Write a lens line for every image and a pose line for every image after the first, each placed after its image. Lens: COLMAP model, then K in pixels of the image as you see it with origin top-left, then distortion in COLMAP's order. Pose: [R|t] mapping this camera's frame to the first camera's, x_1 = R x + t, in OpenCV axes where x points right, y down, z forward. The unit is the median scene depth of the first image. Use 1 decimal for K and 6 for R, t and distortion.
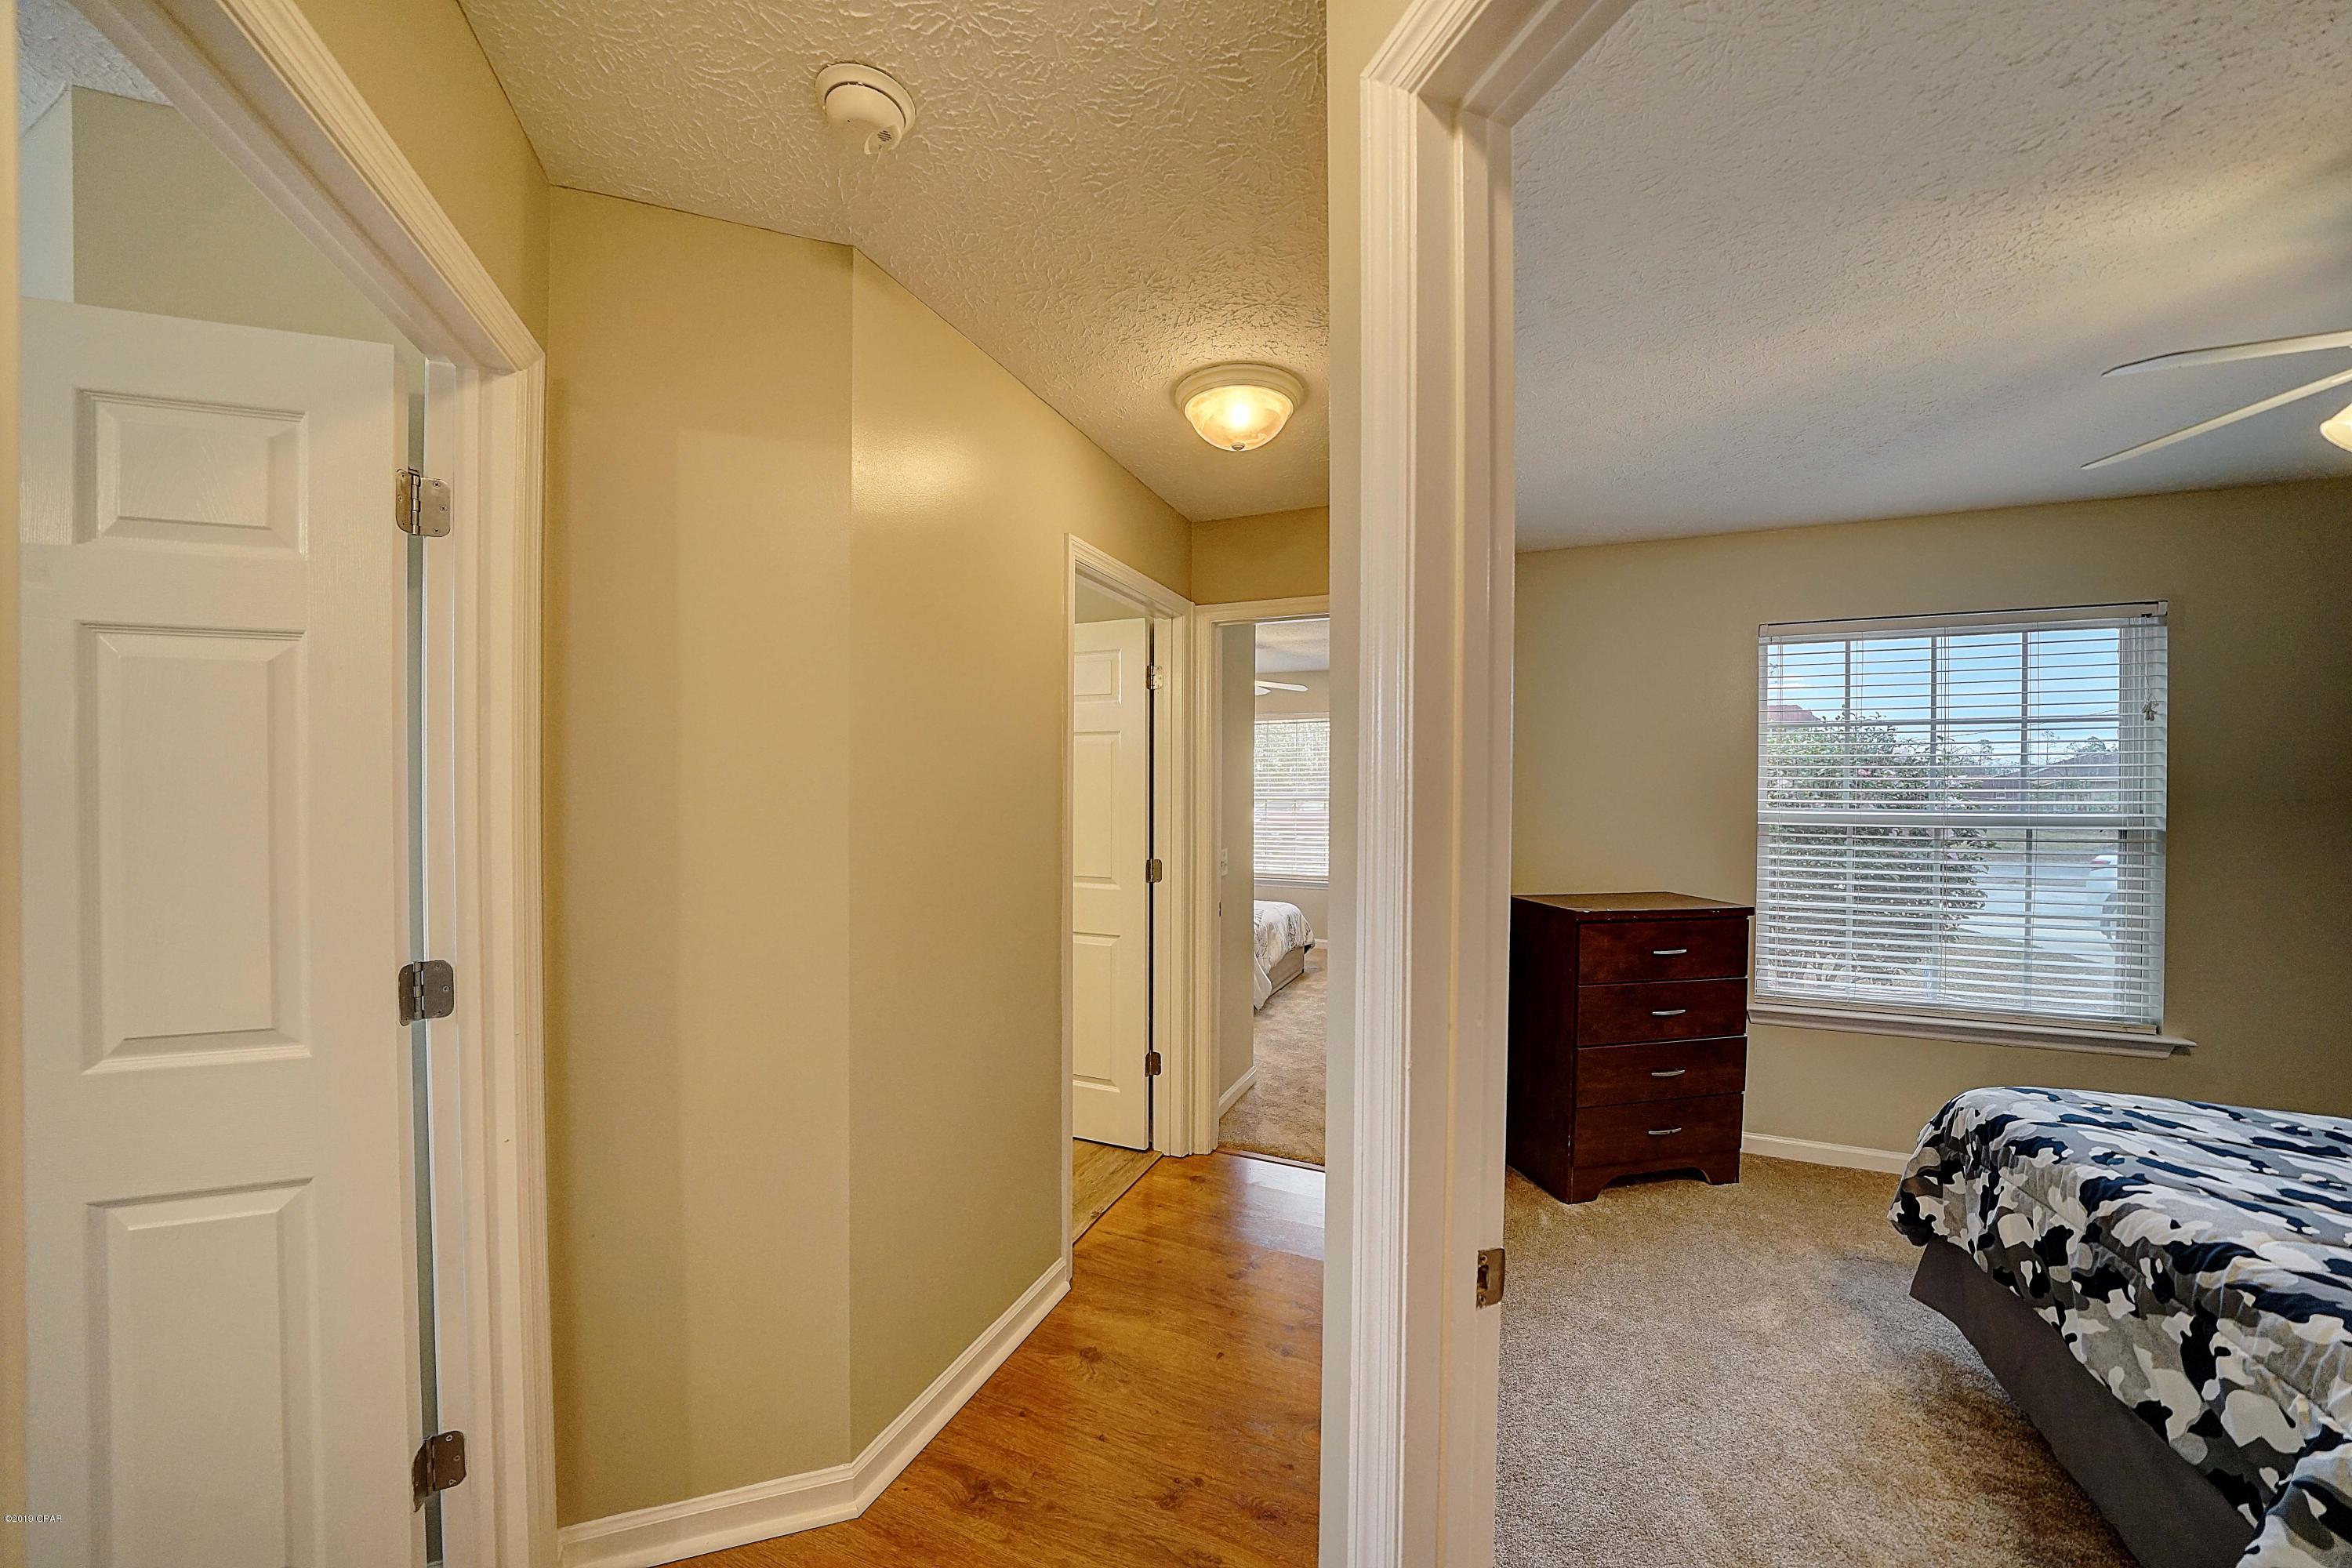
lens RADIAL K [[817.2, 0, 1179.9], [0, 817.2, 789.1], [0, 0, 1]] dist [-0.029631, 0.006095]
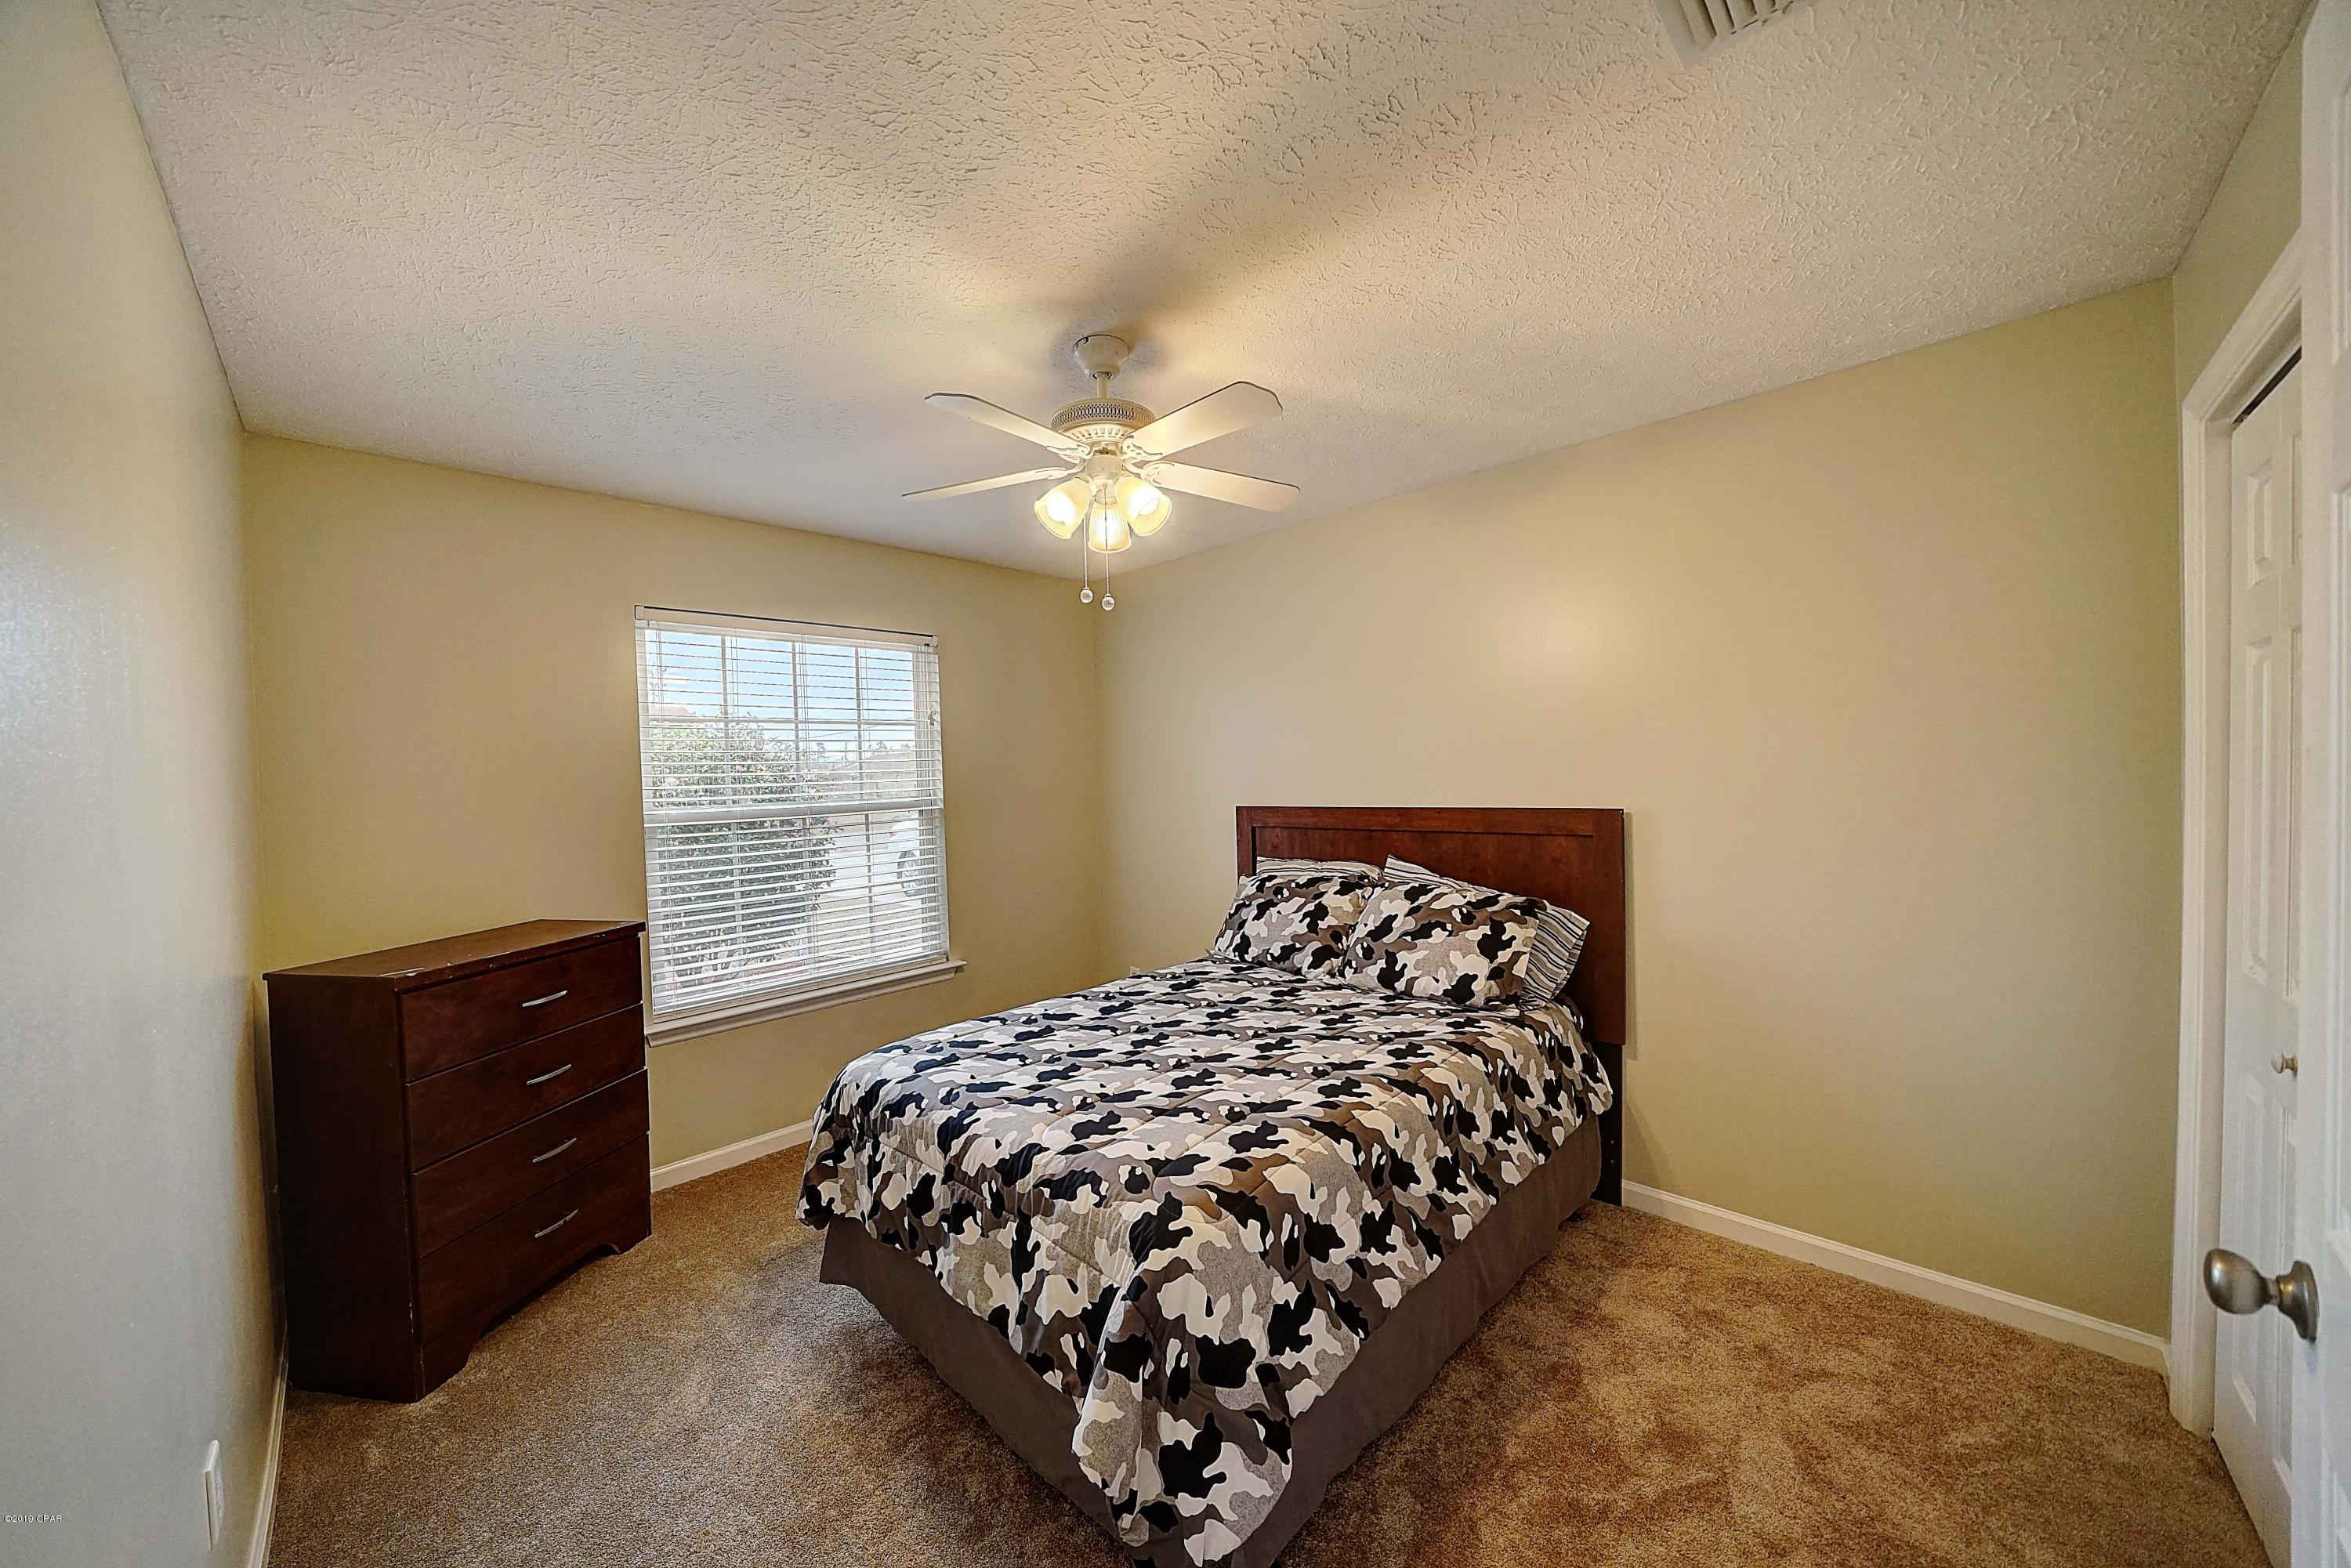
lens RADIAL K [[808.9, 0, 1163.5], [0, 808.9, 793.3], [0, 0, 1]] dist [-0.025491, 0.000138]
pose [[0.370781, -0.043405, 0.927706, 0.165050], [0.035988, 0.998829, 0.032349, -0.004822], [-0.928023, 0.021392, 0.371908, 0.201978]]
